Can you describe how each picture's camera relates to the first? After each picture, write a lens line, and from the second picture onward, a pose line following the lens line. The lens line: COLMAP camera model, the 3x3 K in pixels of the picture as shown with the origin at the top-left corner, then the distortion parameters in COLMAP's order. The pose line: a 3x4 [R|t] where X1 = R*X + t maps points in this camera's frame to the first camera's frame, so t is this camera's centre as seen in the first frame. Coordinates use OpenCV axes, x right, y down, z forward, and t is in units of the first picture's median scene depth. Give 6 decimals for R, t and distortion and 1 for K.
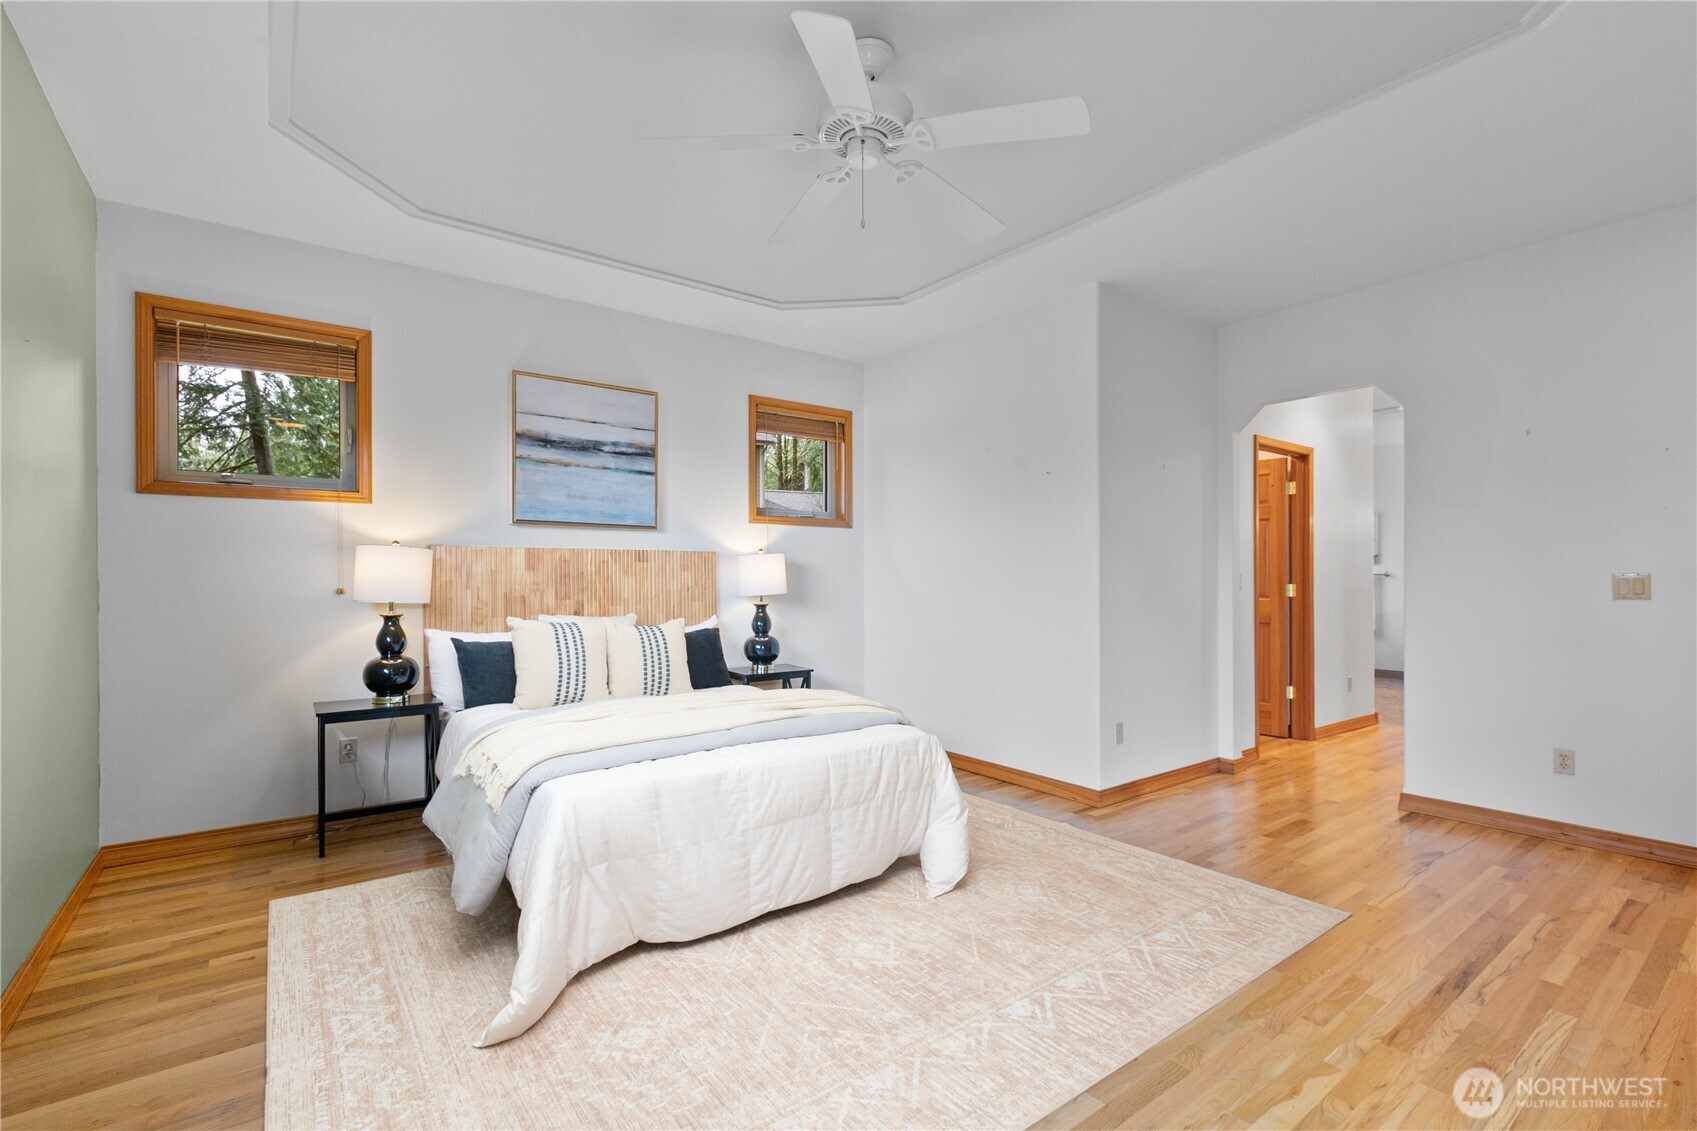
lens RADIAL K [[771.5, 0, 849.8], [0, 771.5, 571.5], [0, 0, 1]] dist [-0.009736, 0.000631]
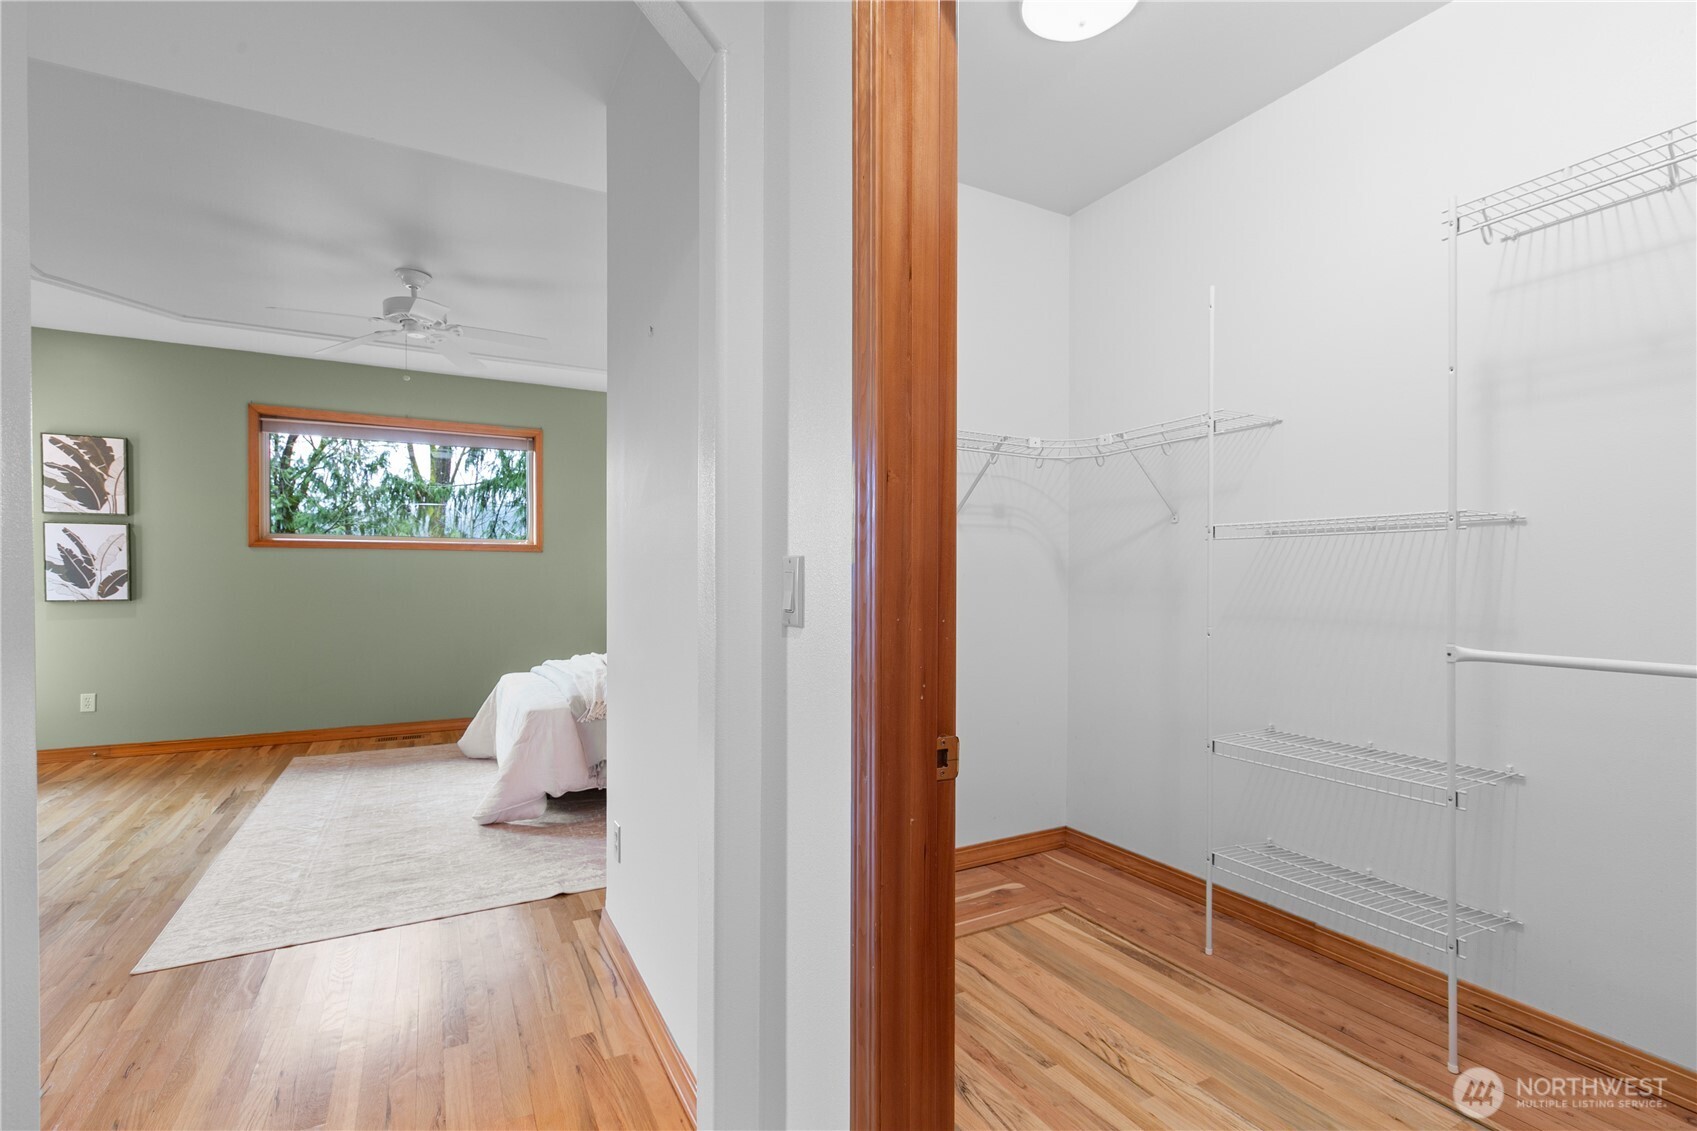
lens RADIAL K [[771.5, 0, 848.3], [0, 771.5, 573.3], [0, 0, 1]] dist [-0.009736, 0.000631]
pose [[-0.148339, 0.001296, -0.988936, 1.537177], [0.003967, 0.999992, 0.000716, 0.007176], [0.988929, -0.003817, -0.148342, 2.141721]]
